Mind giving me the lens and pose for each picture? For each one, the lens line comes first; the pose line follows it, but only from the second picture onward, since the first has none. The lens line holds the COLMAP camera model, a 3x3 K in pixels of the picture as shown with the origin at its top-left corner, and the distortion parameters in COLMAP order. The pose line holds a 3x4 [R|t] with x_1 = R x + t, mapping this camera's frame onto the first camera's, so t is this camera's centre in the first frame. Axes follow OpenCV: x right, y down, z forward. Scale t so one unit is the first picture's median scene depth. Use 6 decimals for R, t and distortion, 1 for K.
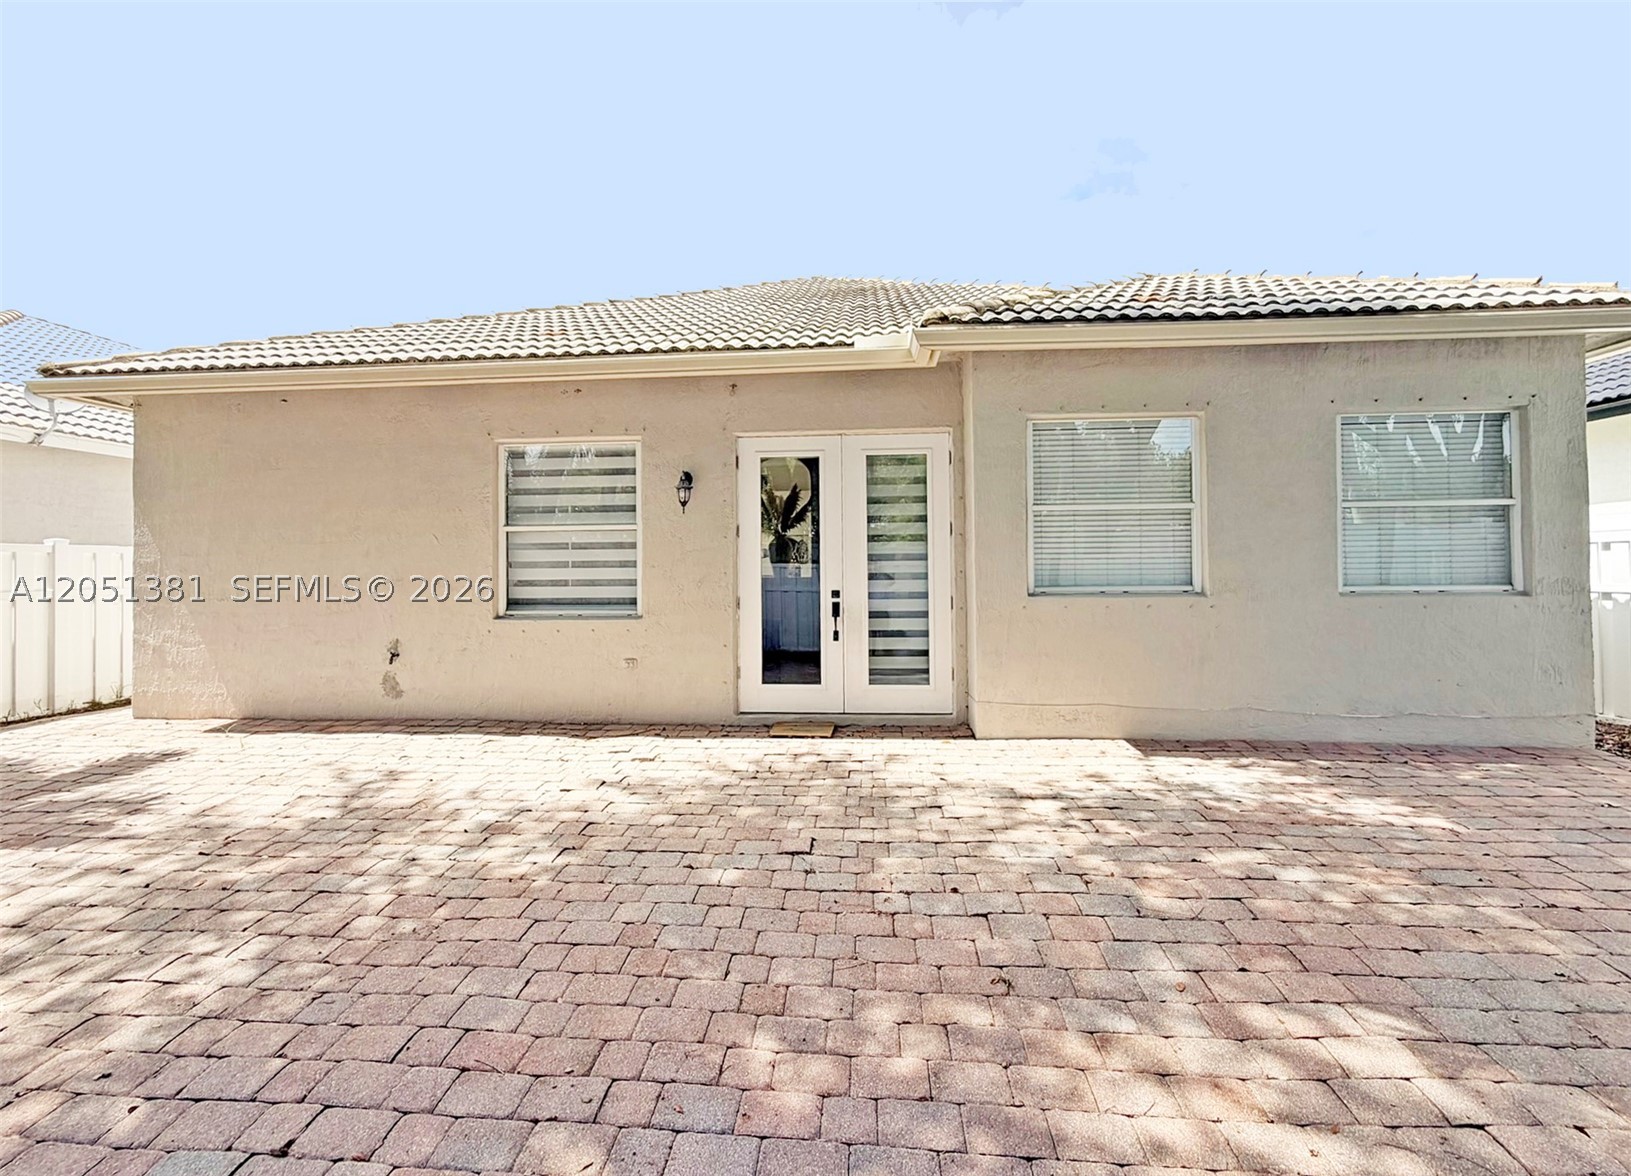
lens RADIAL K [[695.8, 0, 815.2], [0, 695.8, 557.5], [0, 0, 1]] dist [-0.001923, 0.000109]
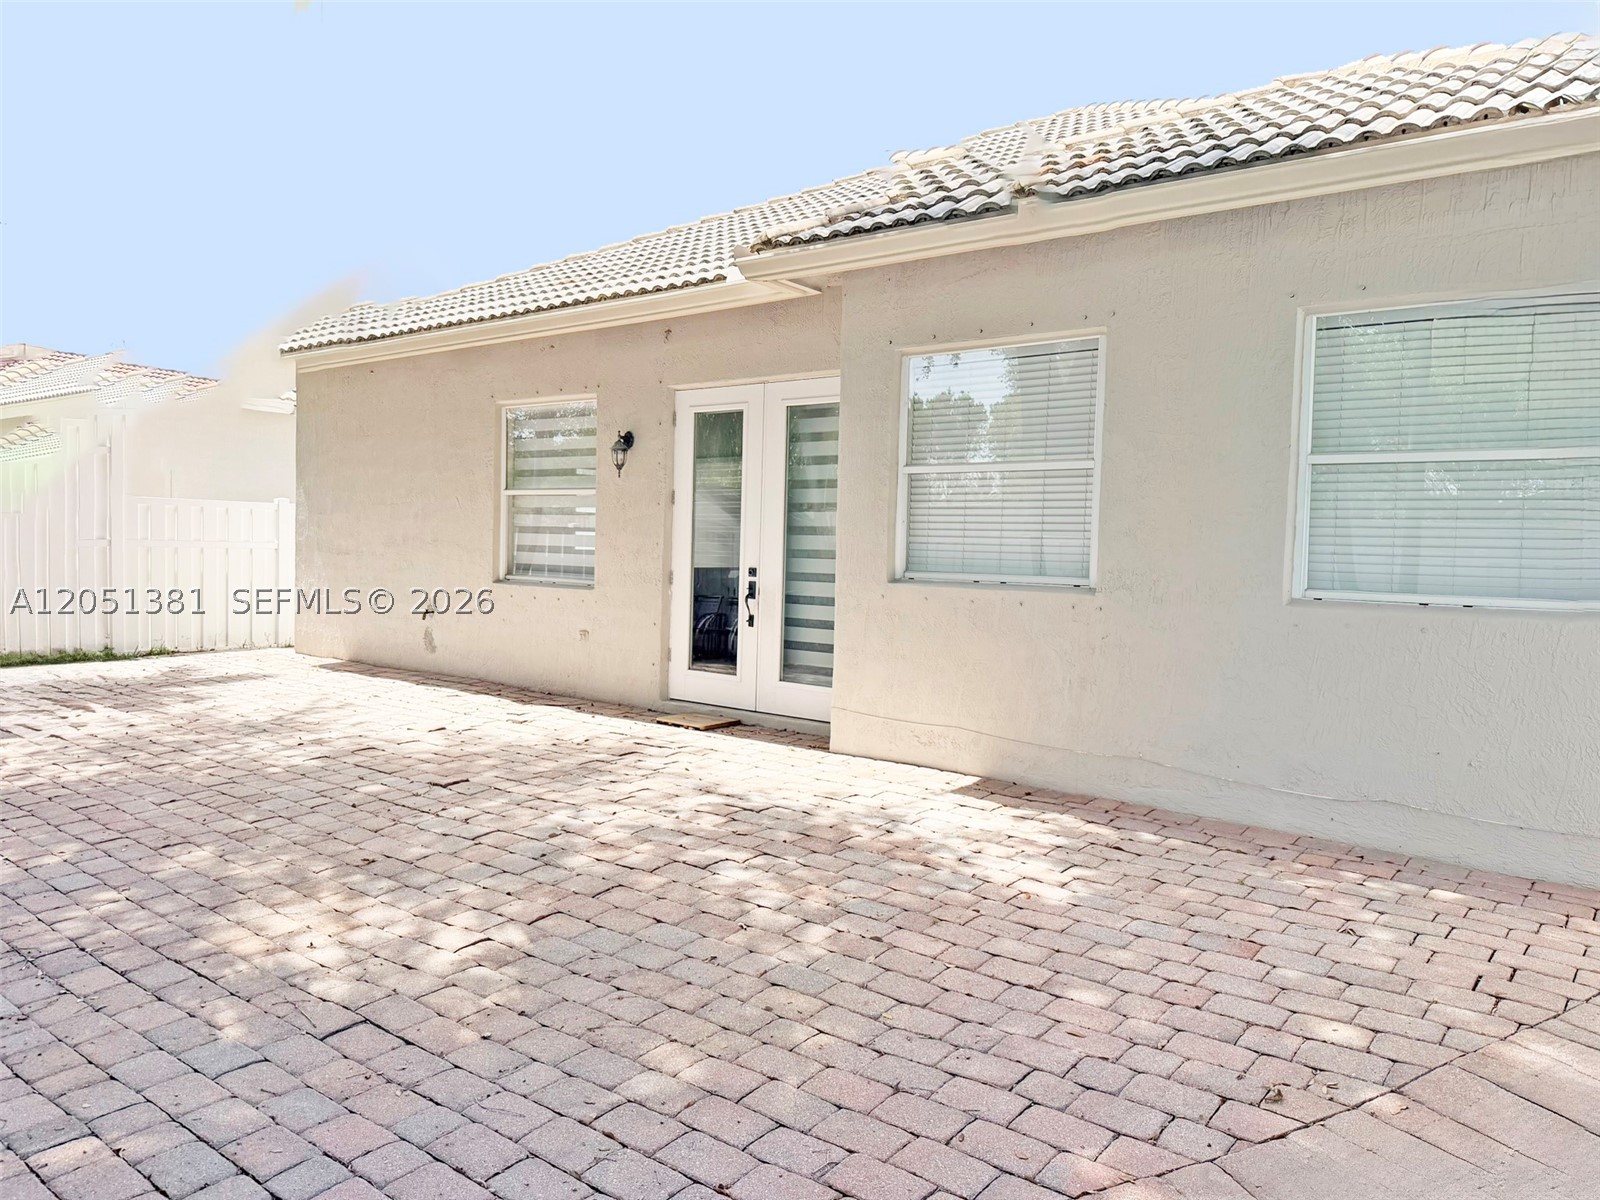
lens RADIAL K [[1108.8, 0, 800.0], [0, 1108.8, 600.0], [0, 0, 1]] dist [0.075845, -0.001730]
pose [[0.827361, 0.058082, -0.558660, 0.842108], [-0.024519, 0.997426, 0.067386, -0.006293], [0.561136, -0.042055, 0.826655, -0.092387]]
